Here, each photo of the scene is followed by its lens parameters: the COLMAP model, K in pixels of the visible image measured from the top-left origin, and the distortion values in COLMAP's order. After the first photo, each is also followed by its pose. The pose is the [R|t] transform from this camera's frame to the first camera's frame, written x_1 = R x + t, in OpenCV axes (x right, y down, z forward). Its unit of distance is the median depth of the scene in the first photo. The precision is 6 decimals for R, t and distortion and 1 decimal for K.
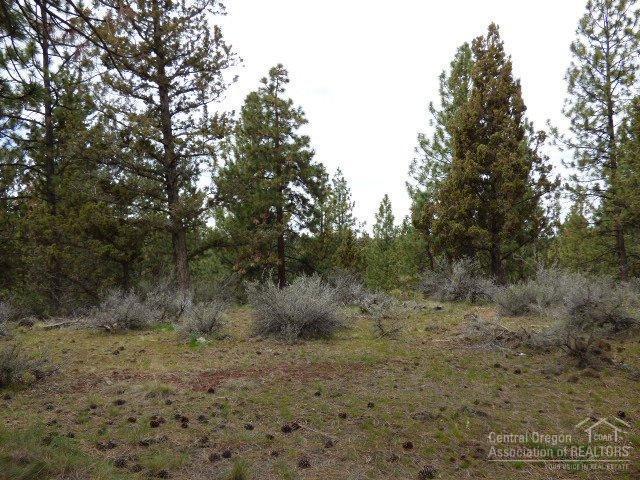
lens RADIAL K [[545.8, 0, 320.9], [0, 545.8, 244.1], [0, 0, 1]] dist [-0.014326, -0.006738]
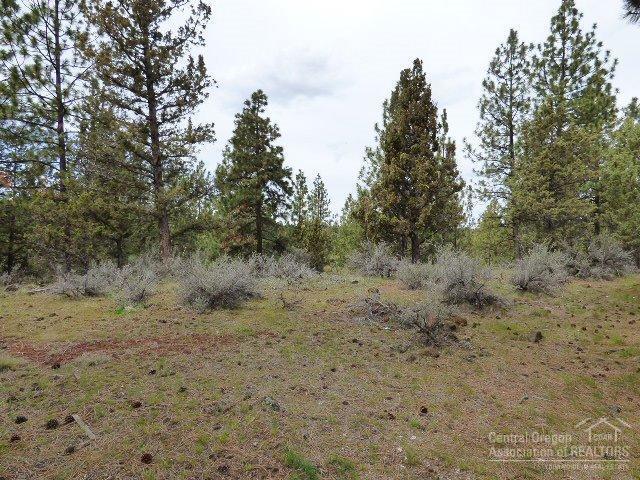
lens RADIAL K [[389.8, 0, 321.5], [0, 389.8, 241.6], [0, 0, 1]] dist [-0.016348, 0.003878]
pose [[0.999689, 0.018290, 0.016925, 0.062170], [-0.018776, 0.999402, 0.029024, 0.000746], [-0.016384, -0.029332, 0.999435, 0.058229]]
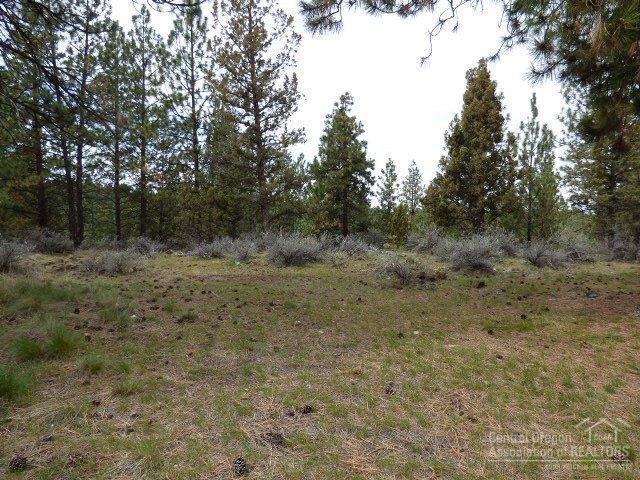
lens RADIAL K [[389.8, 0, 321.9], [0, 389.8, 242.1], [0, 0, 1]] dist [-0.016348, 0.003878]
pose [[0.968891, 0.038530, -0.244472, 0.132631], [-0.021144, 0.997082, 0.073347, 0.000710], [0.246585, -0.065896, 0.966878, -0.070913]]
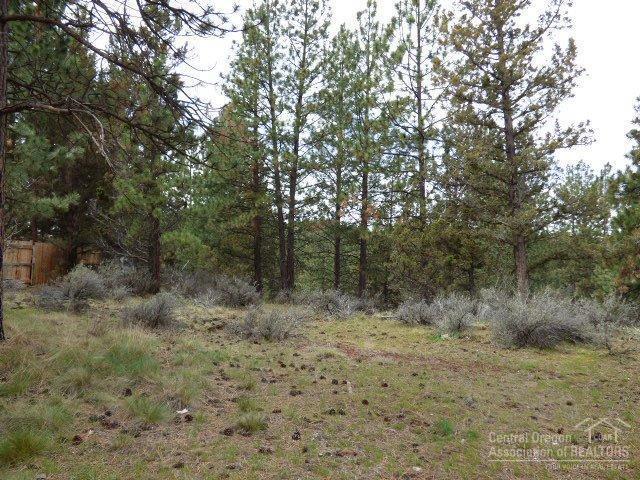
lens RADIAL K [[545.8, 0, 322.9], [0, 545.8, 241.1], [0, 0, 1]] dist [-0.014326, -0.006738]
pose [[0.690948, -0.002001, -0.722902, 0.158638], [-0.018758, 0.999610, -0.020695, -0.000037], [0.722661, 0.027859, 0.690641, -0.004252]]
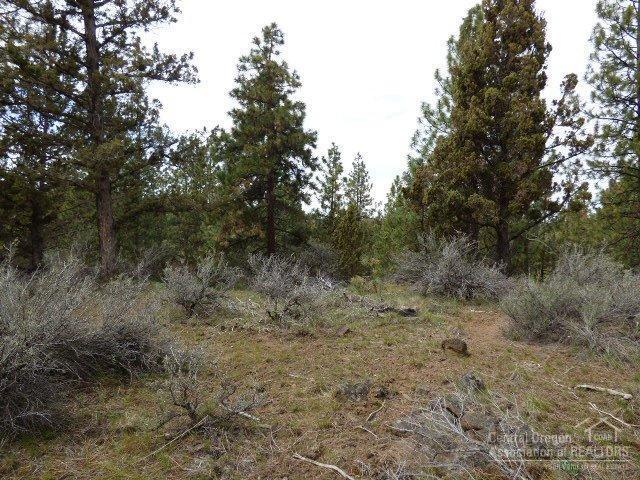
lens RADIAL K [[433.1, 0, 321.5], [0, 433.1, 240.7], [0, 0, 1]] dist [-0.019692, -0.004396]
pose [[0.996273, 0.034146, -0.079209, 0.077231], [-0.030814, 0.998604, 0.042912, 0.008397], [0.080564, -0.040311, 0.995934, 0.252806]]
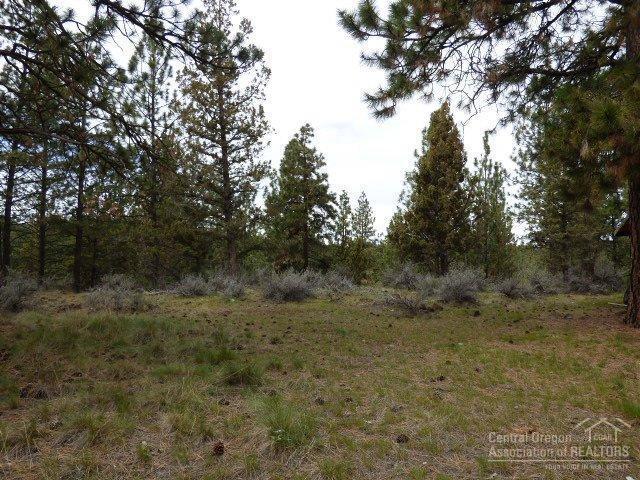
lens RADIAL K [[445.5, 0, 319.5], [0, 445.5, 242.2], [0, 0, 1]] dist [-0.012859, -0.006723]
pose [[0.995328, 0.021470, -0.094133, 0.073668], [-0.022857, 0.999645, -0.013682, -0.002078], [0.093806, 0.015770, 0.995466, -0.165806]]
